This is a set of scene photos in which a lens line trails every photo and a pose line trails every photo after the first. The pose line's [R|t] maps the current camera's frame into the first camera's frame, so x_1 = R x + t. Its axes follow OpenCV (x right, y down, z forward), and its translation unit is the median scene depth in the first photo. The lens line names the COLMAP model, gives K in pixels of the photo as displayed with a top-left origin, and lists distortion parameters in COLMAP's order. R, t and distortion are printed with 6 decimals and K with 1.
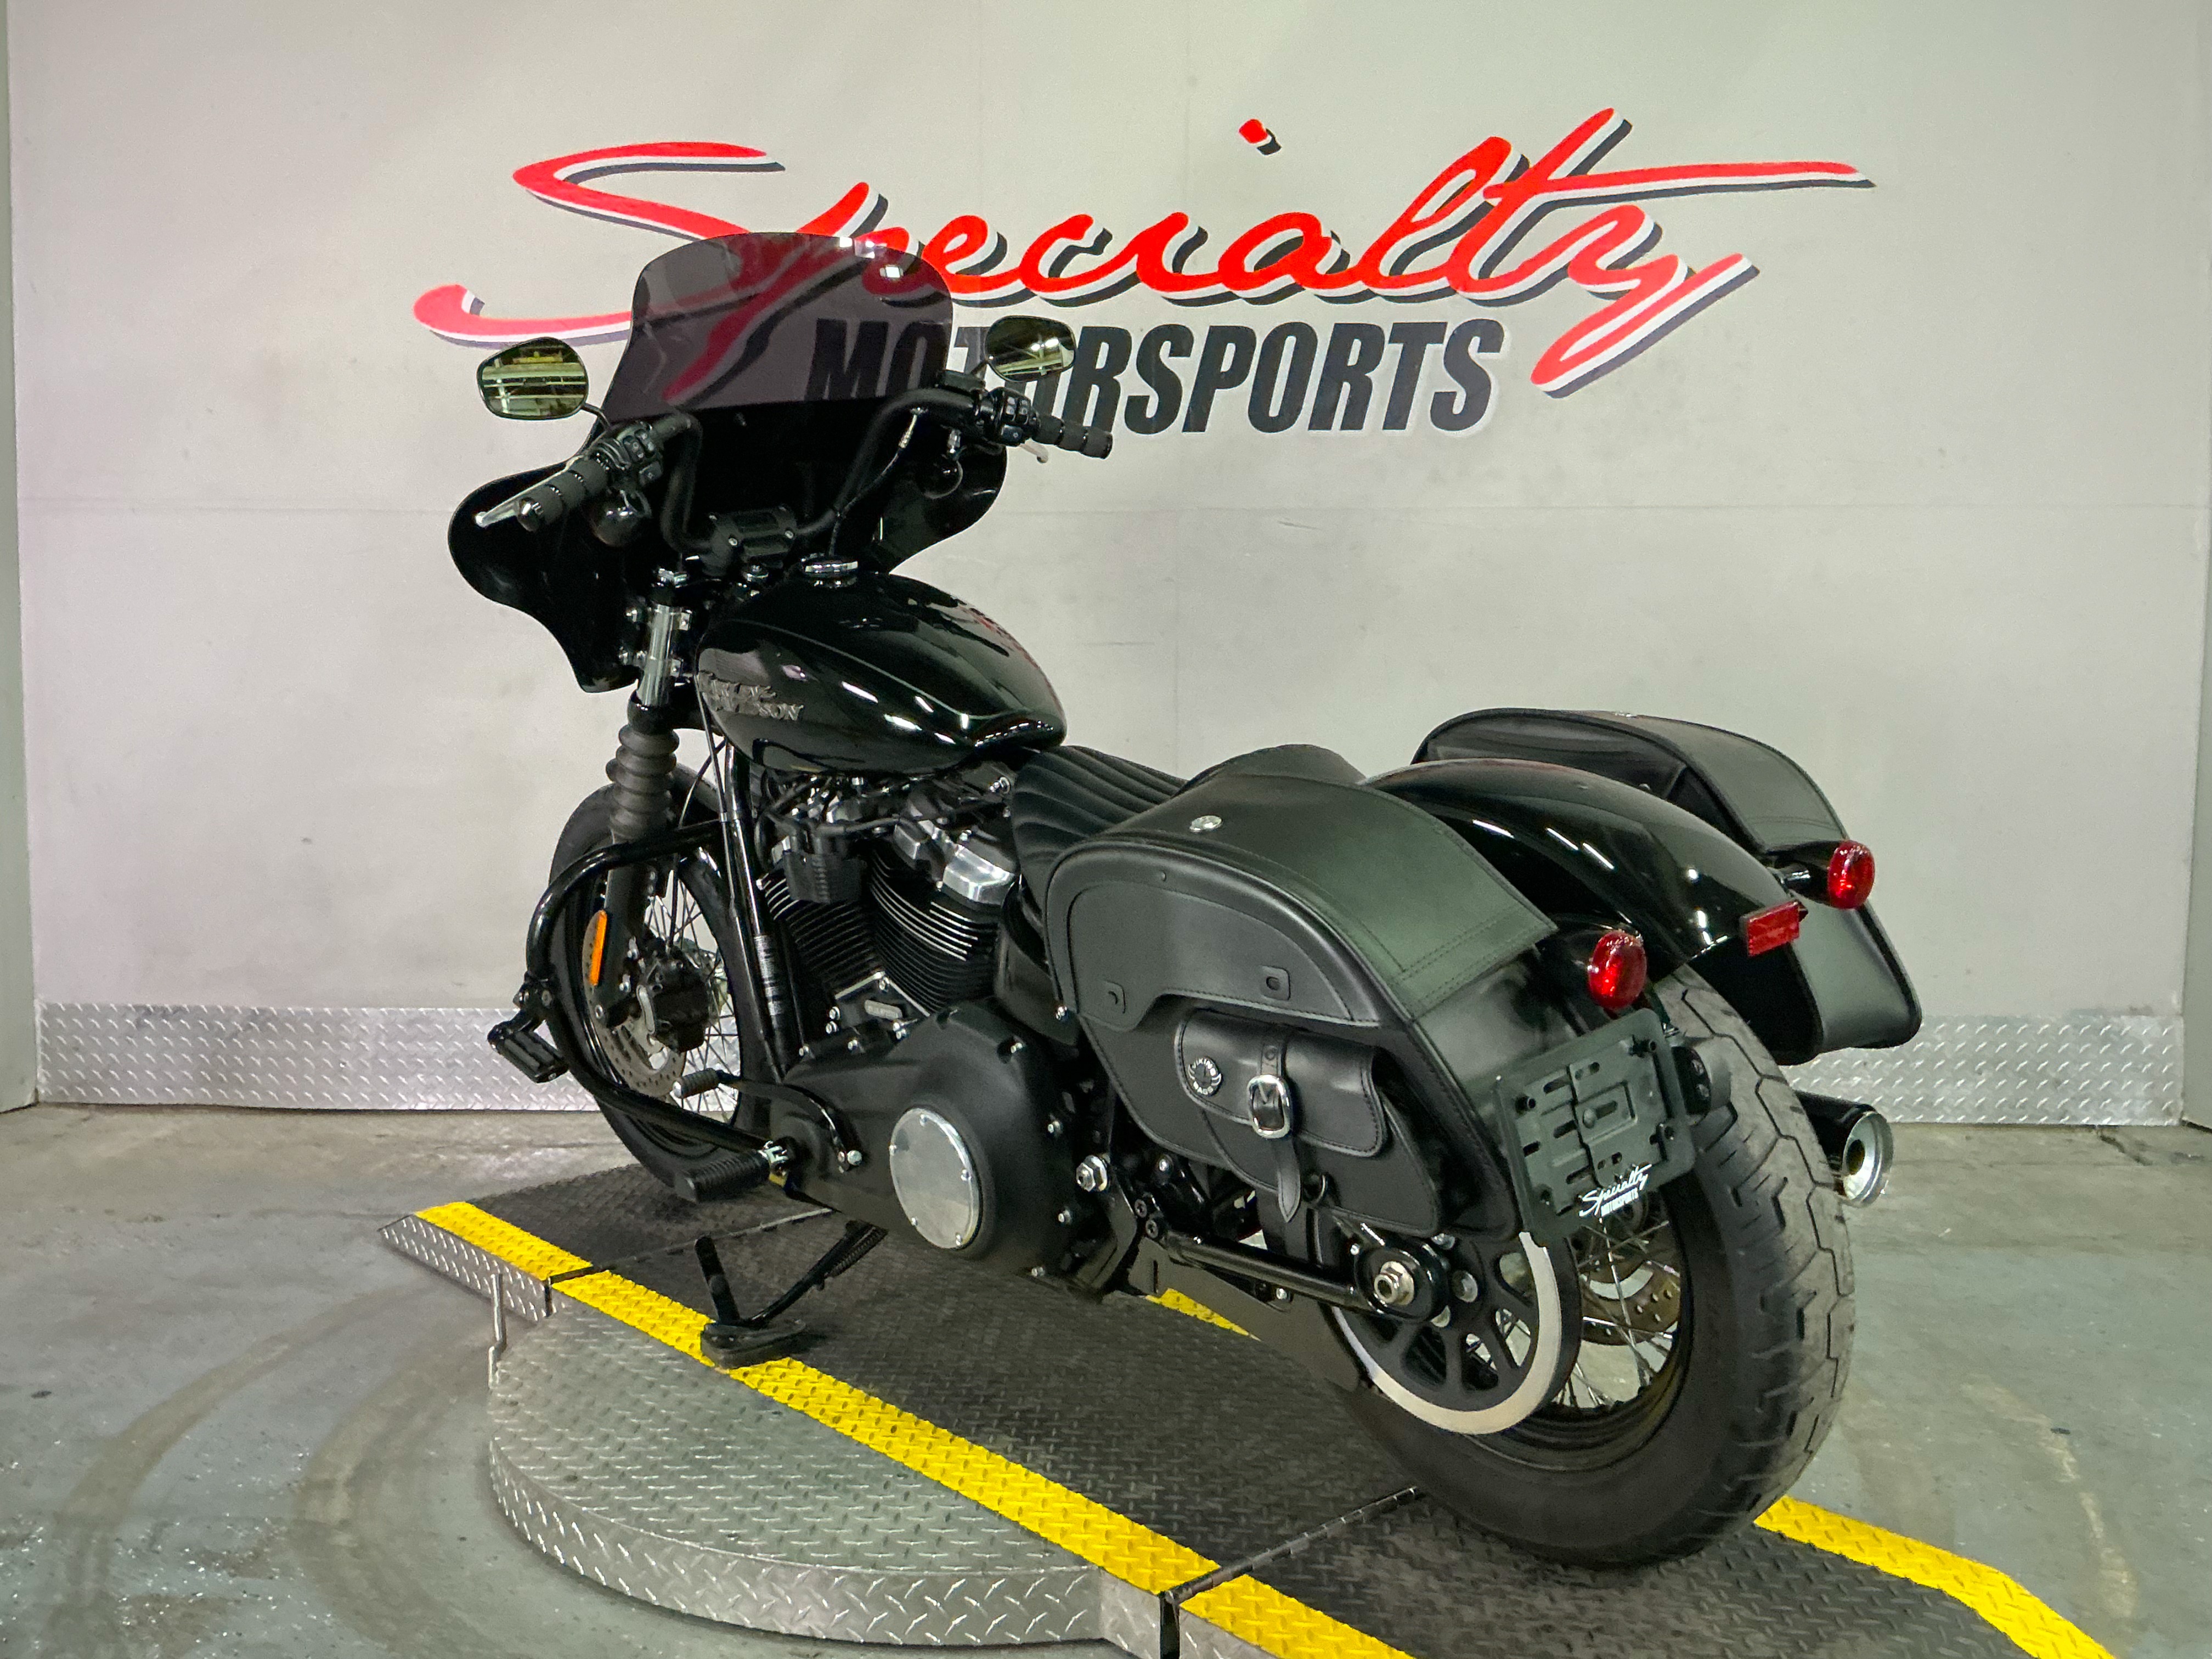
lens RADIAL K [[2053.7, 0, 1106.0], [0, 2053.7, 829.5], [0, 0, 1]] dist [0.149121, -0.305062]
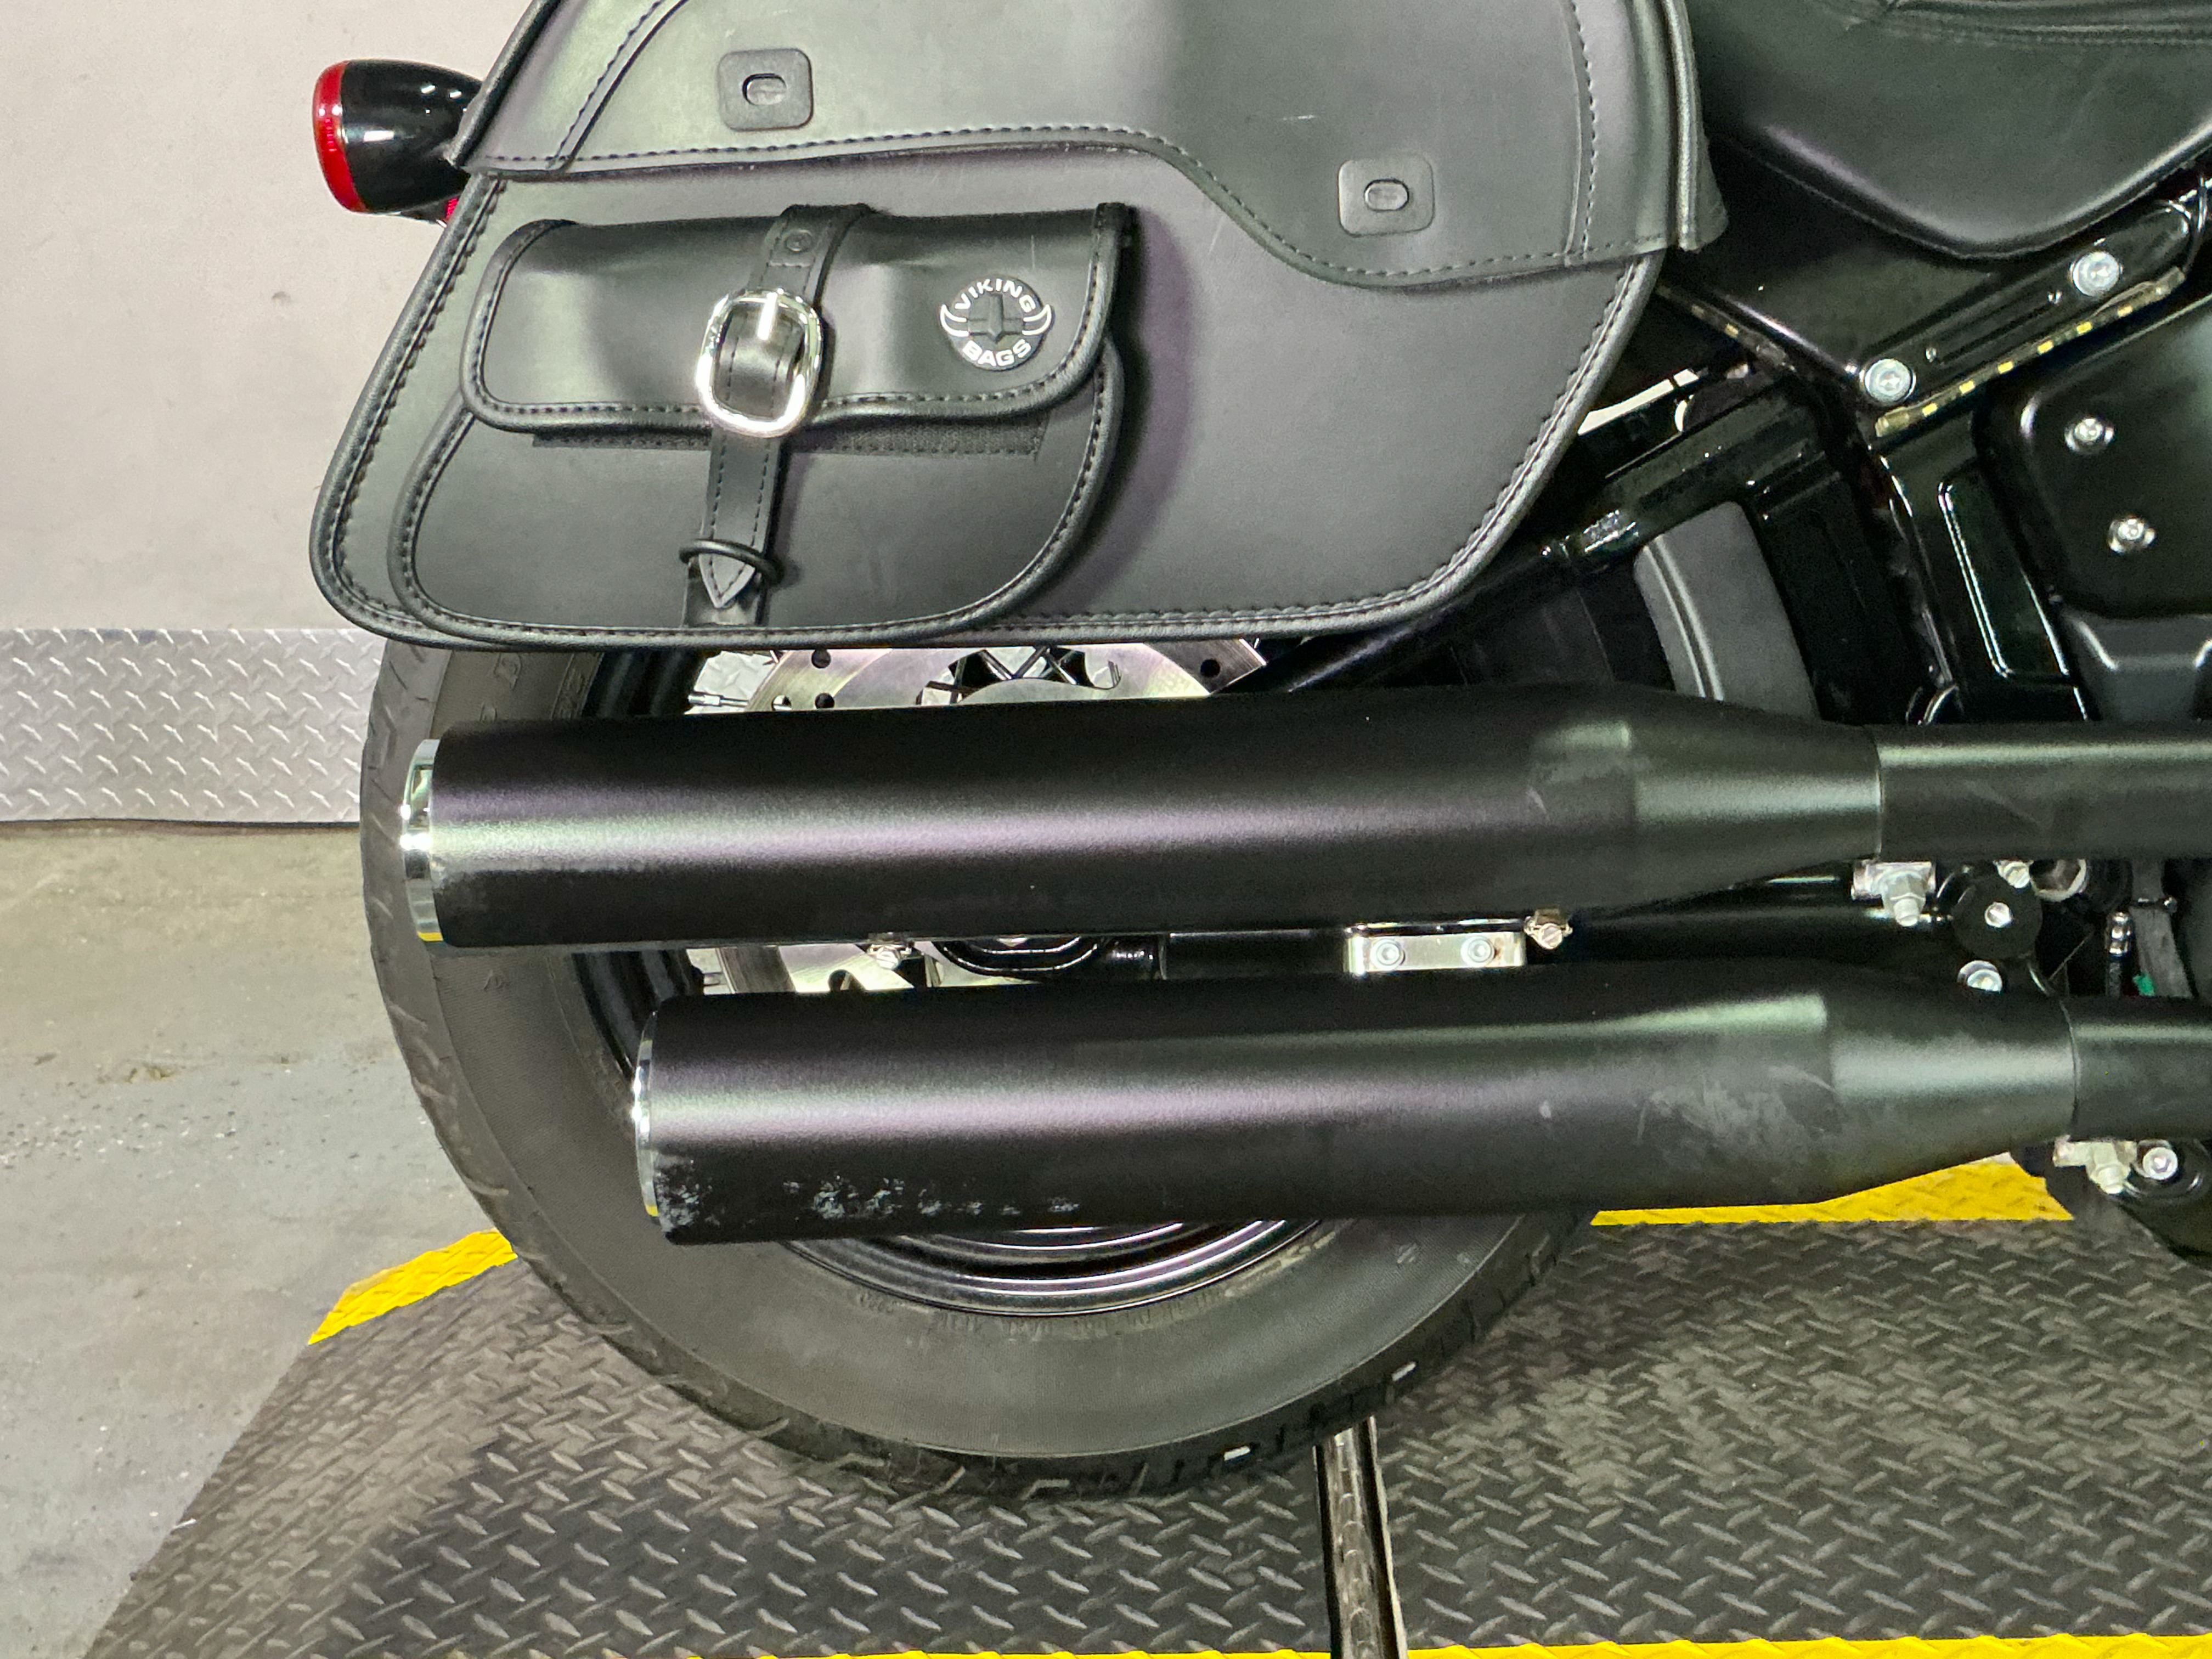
lens RADIAL K [[2742.9, 0, 1106.0], [0, 2742.9, 829.5], [0, 0, 1]] dist [0.059310, 0.007756]
pose [[0.997911, -0.030808, 0.056793, -0.242996], [0.021212, 0.986494, 0.162419, 0.029995], [-0.061030, -0.160875, 0.985086, 0.332205]]
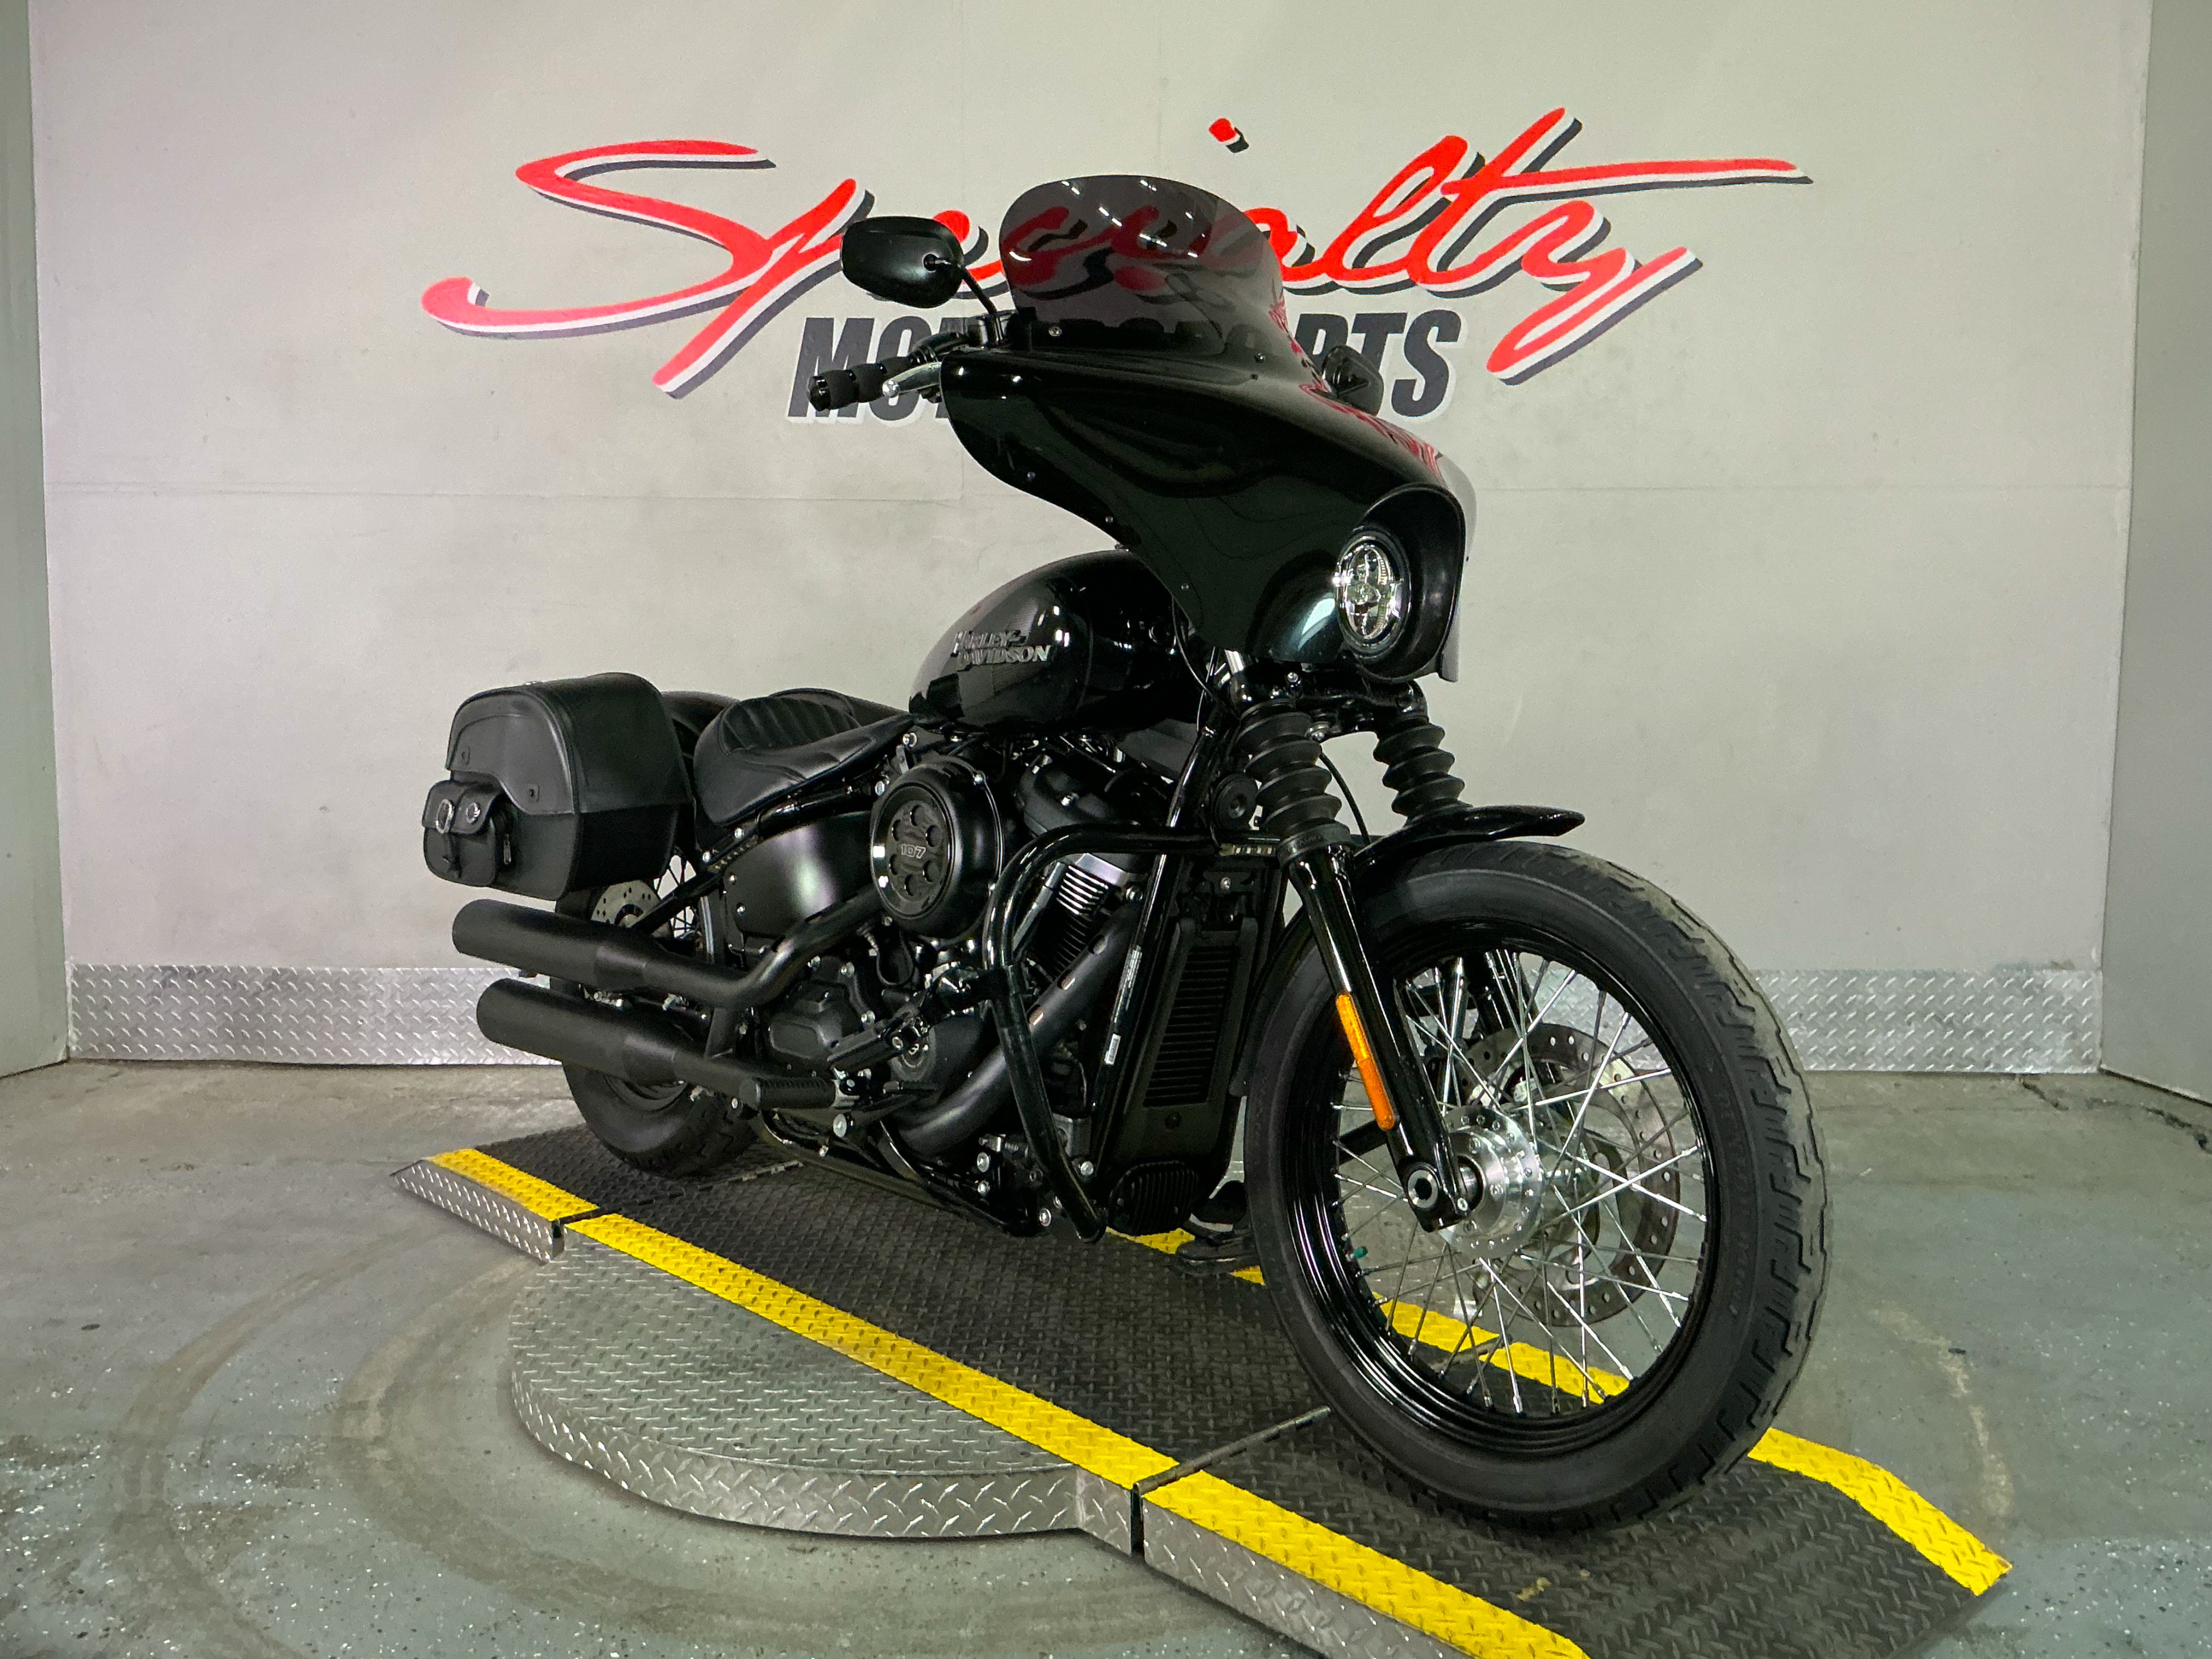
lens RADIAL K [[2024.9, 0, 1106.0], [0, 2024.9, 829.5], [0, 0, 1]] dist [0.157301, -0.336941]
pose [[0.999985, -0.002955, 0.004655, 0.006303], [0.002867, 0.999818, 0.018887, -0.003039], [-0.004710, -0.018873, 0.999811, -0.040663]]
